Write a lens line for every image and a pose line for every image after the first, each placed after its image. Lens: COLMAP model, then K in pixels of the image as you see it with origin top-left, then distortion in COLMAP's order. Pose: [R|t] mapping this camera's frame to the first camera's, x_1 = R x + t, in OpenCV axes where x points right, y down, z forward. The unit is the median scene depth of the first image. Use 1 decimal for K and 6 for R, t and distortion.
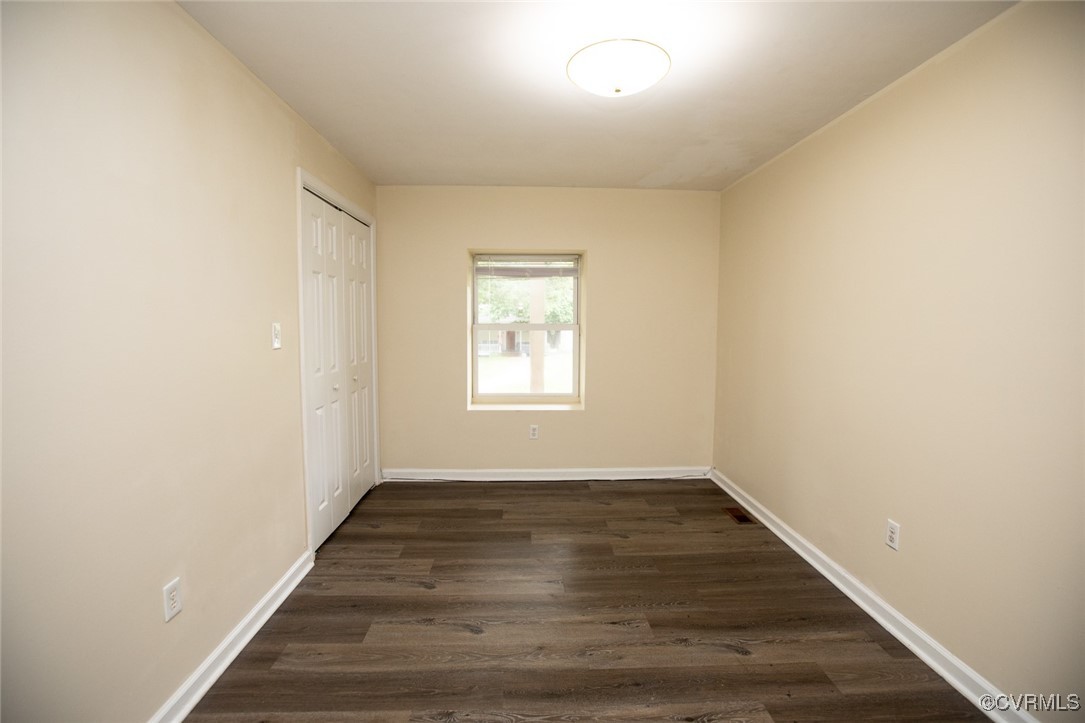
lens RADIAL K [[495.5, 0, 542.9], [0, 495.5, 366.0], [0, 0, 1]] dist [-0.045673, 0.014959]
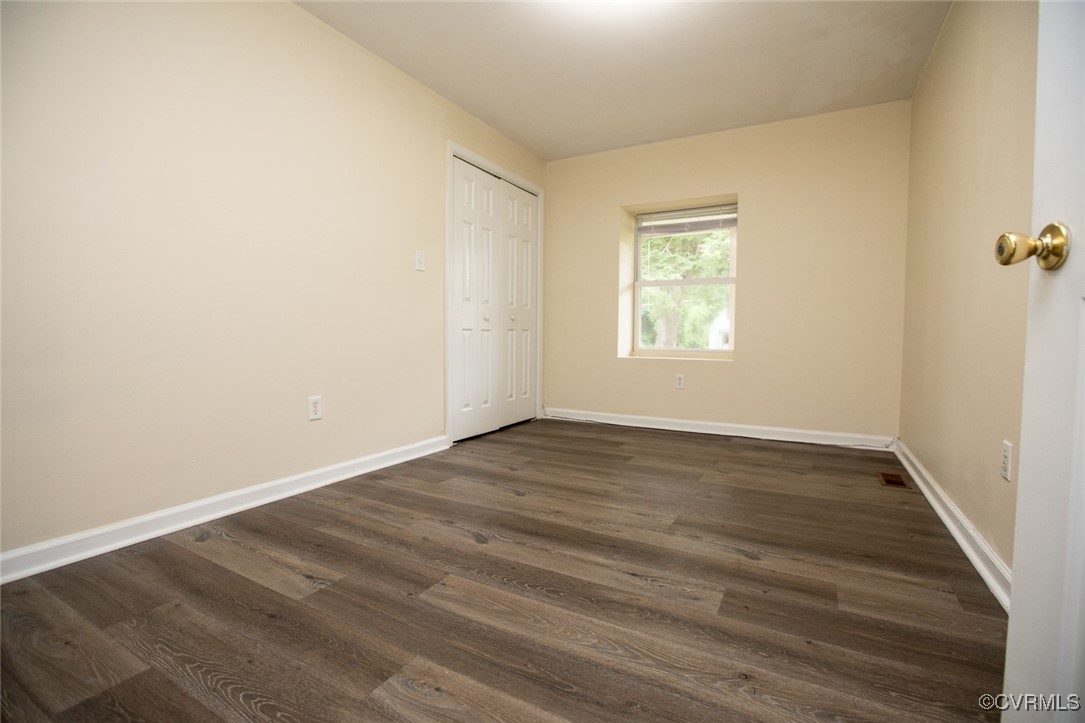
lens RADIAL K [[495.5, 0, 546.9], [0, 495.5, 356.5], [0, 0, 1]] dist [-0.045673, 0.014959]
pose [[0.856109, 0.024006, -0.516237, 0.348954], [-0.051644, 0.997894, -0.039241, 0.178944], [0.514208, 0.060255, 0.855546, 0.015580]]
